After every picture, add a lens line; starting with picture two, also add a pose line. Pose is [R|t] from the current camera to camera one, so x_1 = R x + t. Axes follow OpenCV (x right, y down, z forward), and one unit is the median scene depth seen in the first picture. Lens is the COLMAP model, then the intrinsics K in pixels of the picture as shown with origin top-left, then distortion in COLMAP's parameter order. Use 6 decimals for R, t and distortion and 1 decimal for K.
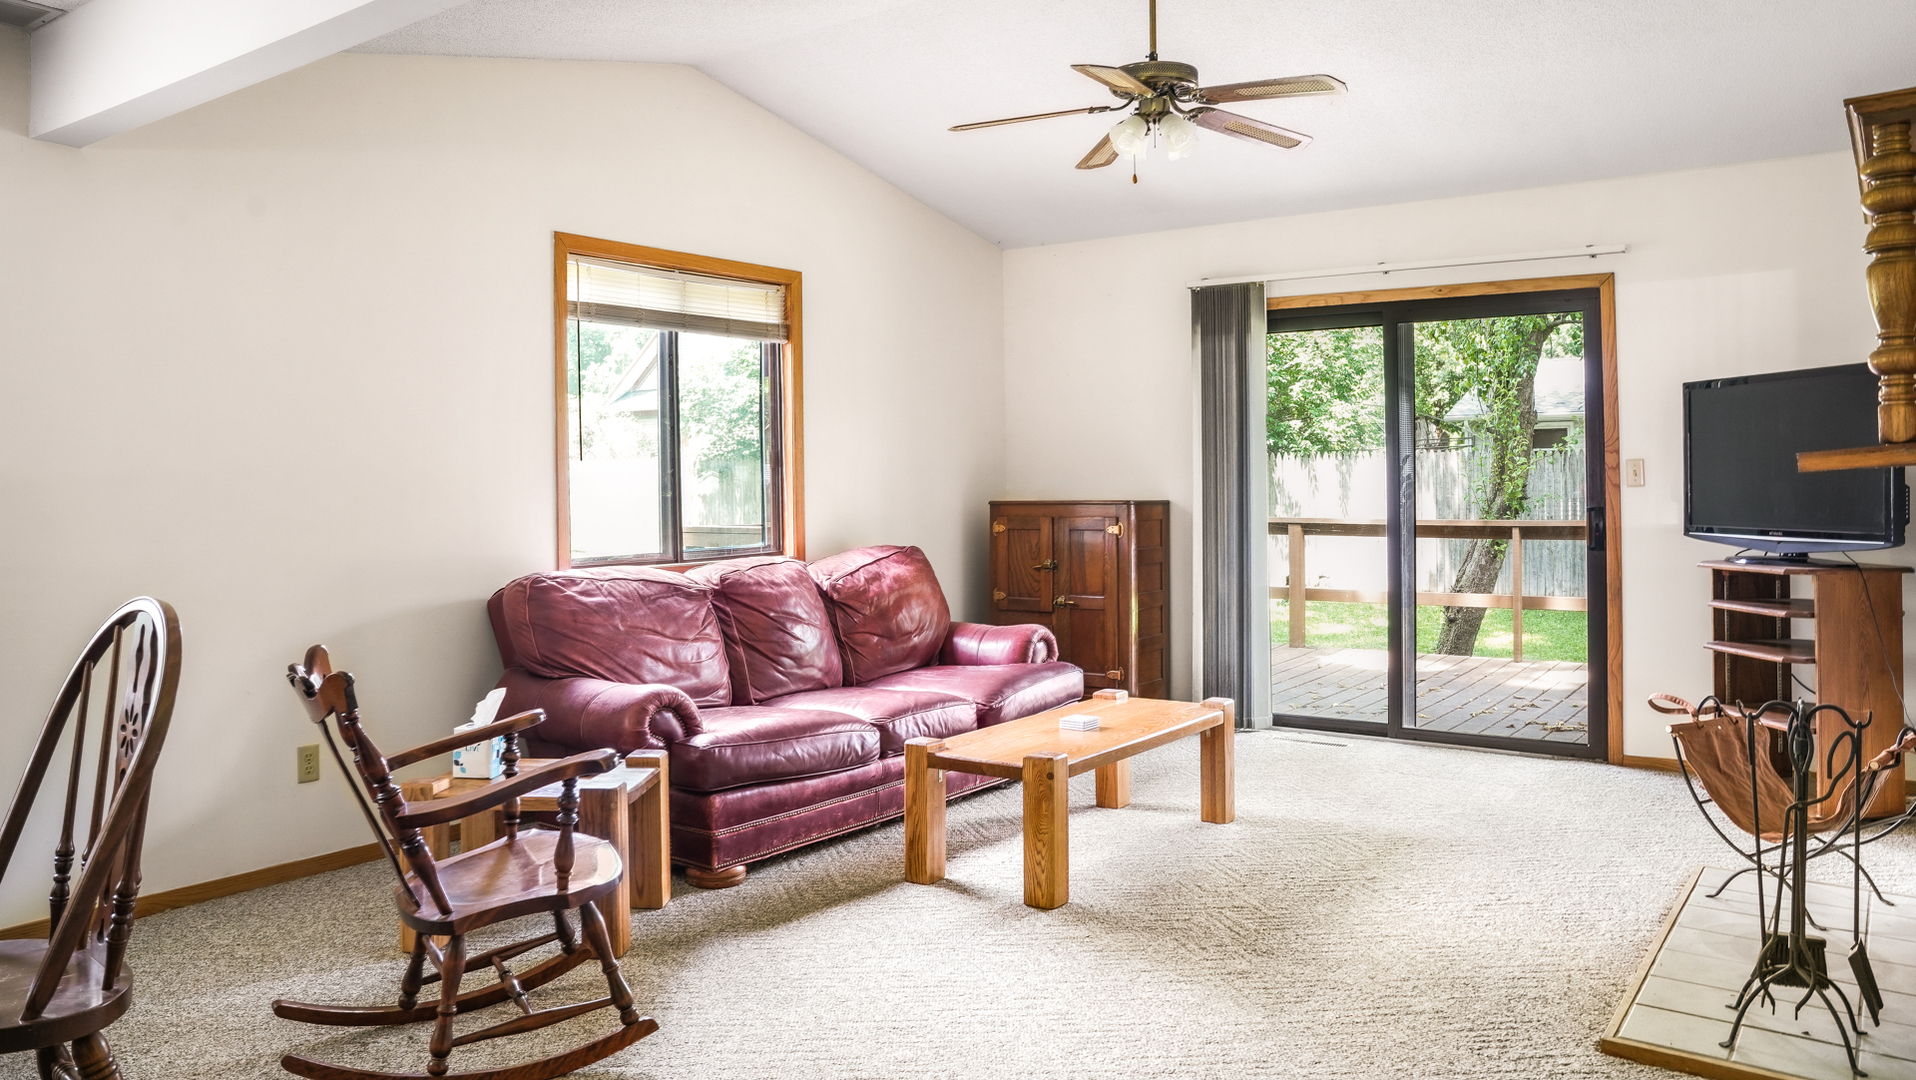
lens RADIAL K [[1359.2, 0, 945.5], [0, 1359.2, 451.7], [0, 0, 1]] dist [-0.101837, 0.074666]
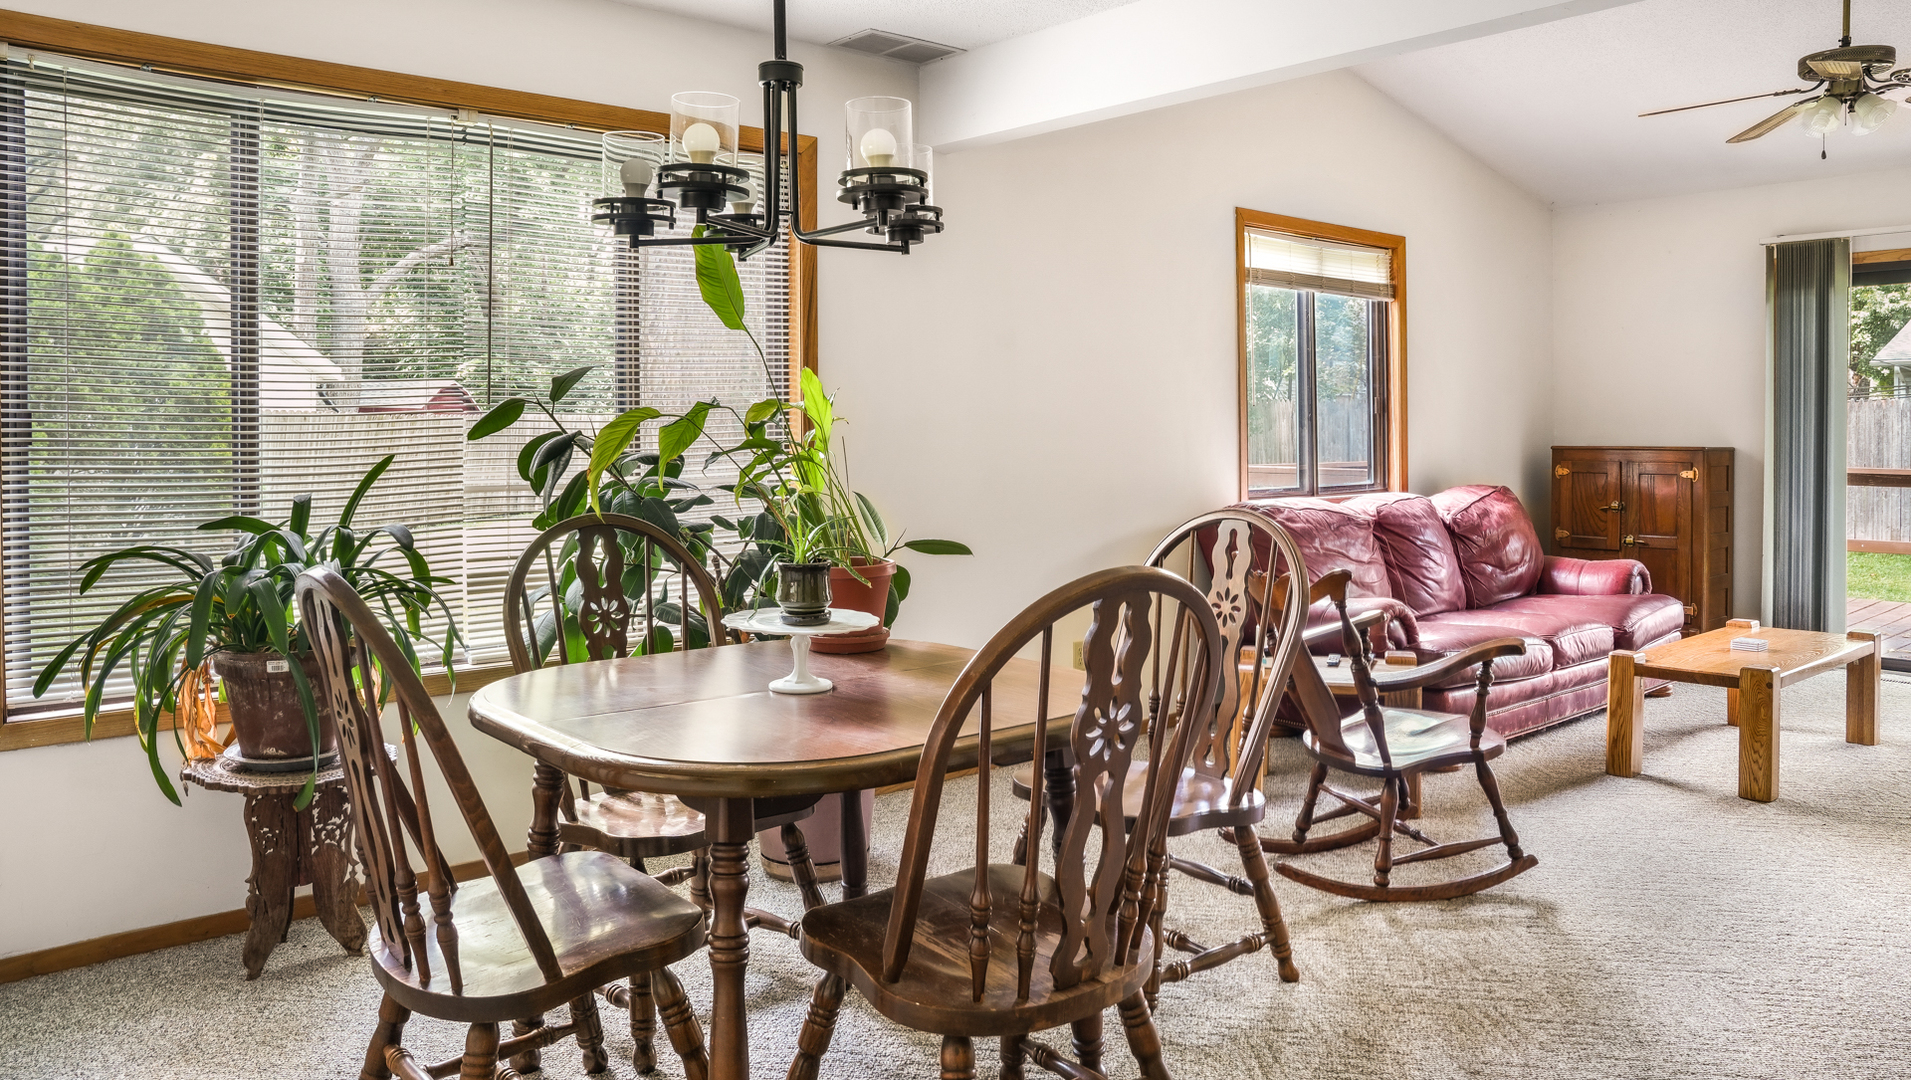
lens RADIAL K [[1355.7, 0, 943.0], [0, 1355.7, 451.9], [0, 0, 1]] dist [-0.101837, 0.074666]
pose [[0.973930, 0.013171, -0.226464, -0.235100], [-0.003600, 0.999085, 0.042627, -0.002485], [0.226819, -0.040701, 0.973086, -0.158188]]
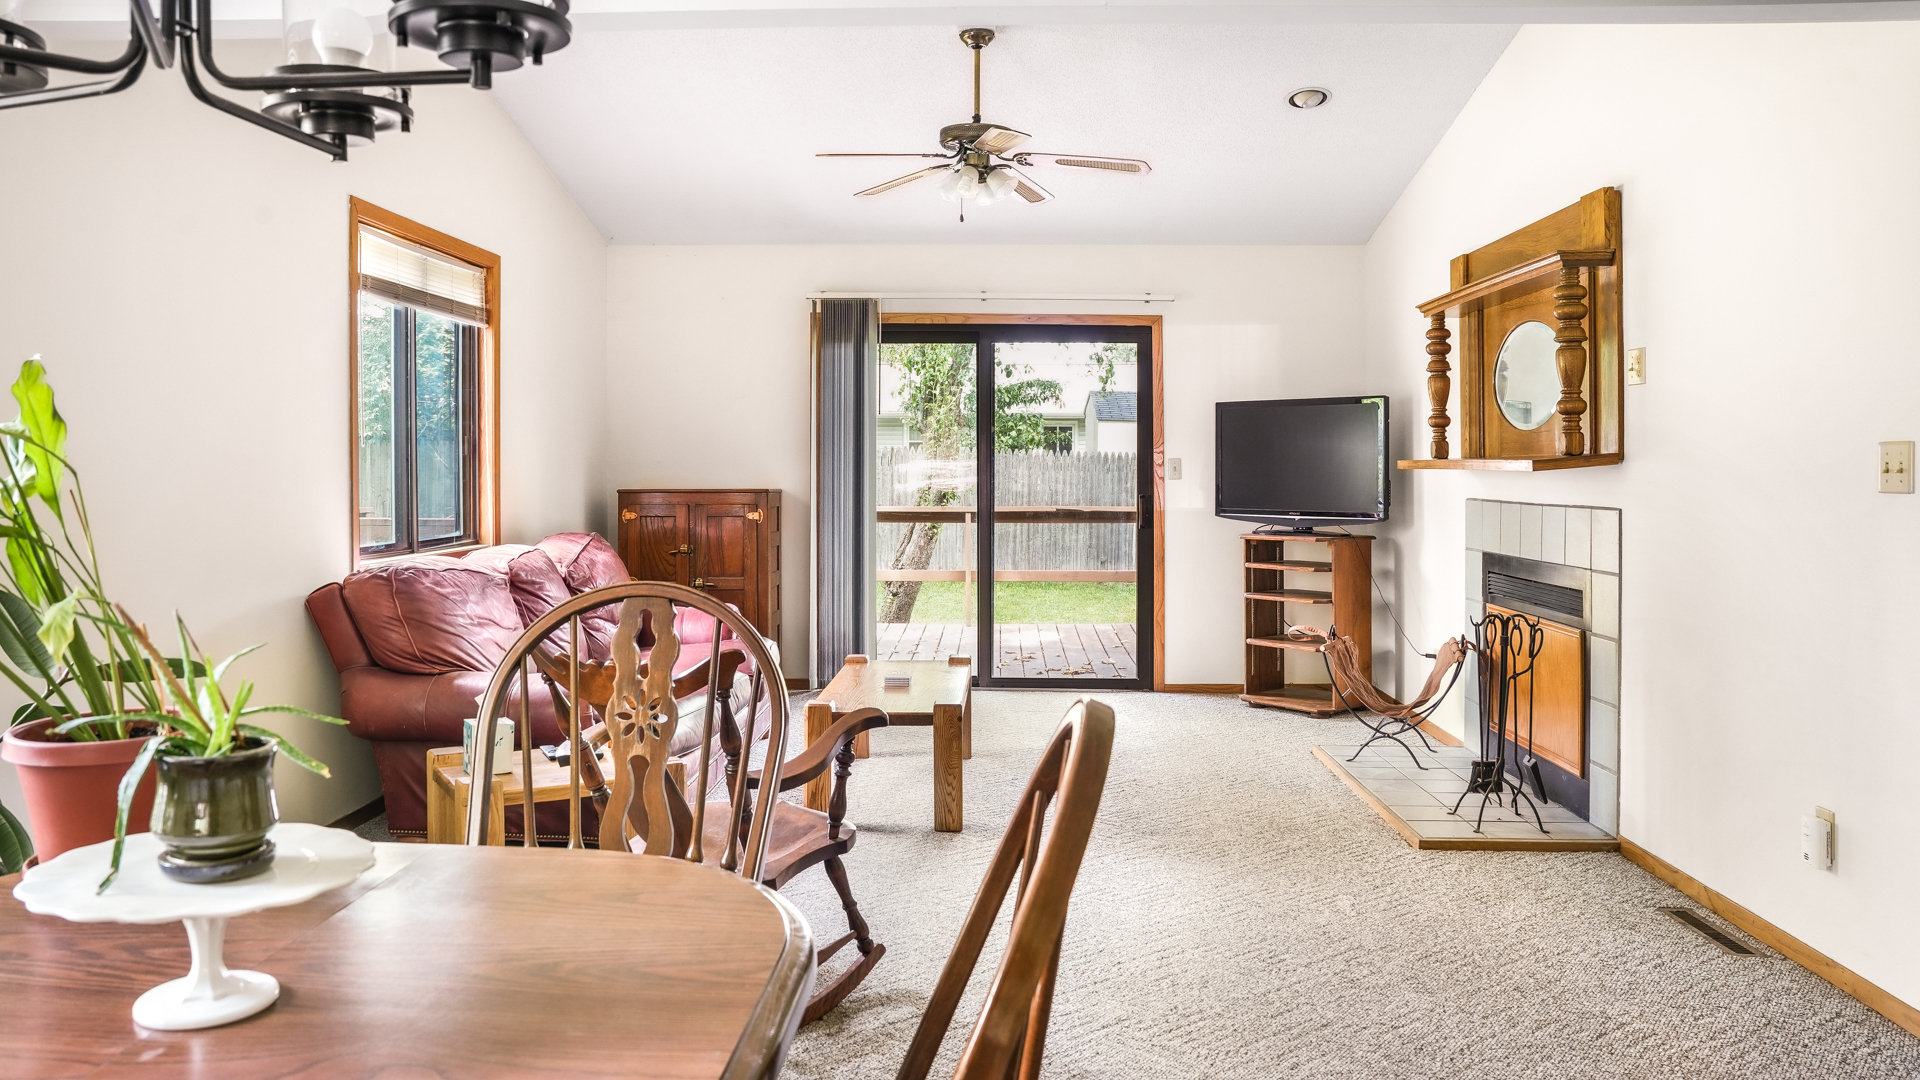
lens RADIAL K [[1362.0, 0, 947.5], [0, 1362.0, 451.5], [0, 0, 1]] dist [-0.101837, 0.074666]
pose [[0.828725, 0.016215, 0.559422, -0.399405], [-0.020364, 0.999792, 0.001188, 0.001614], [-0.559286, -0.012376, 0.828882, 0.009919]]
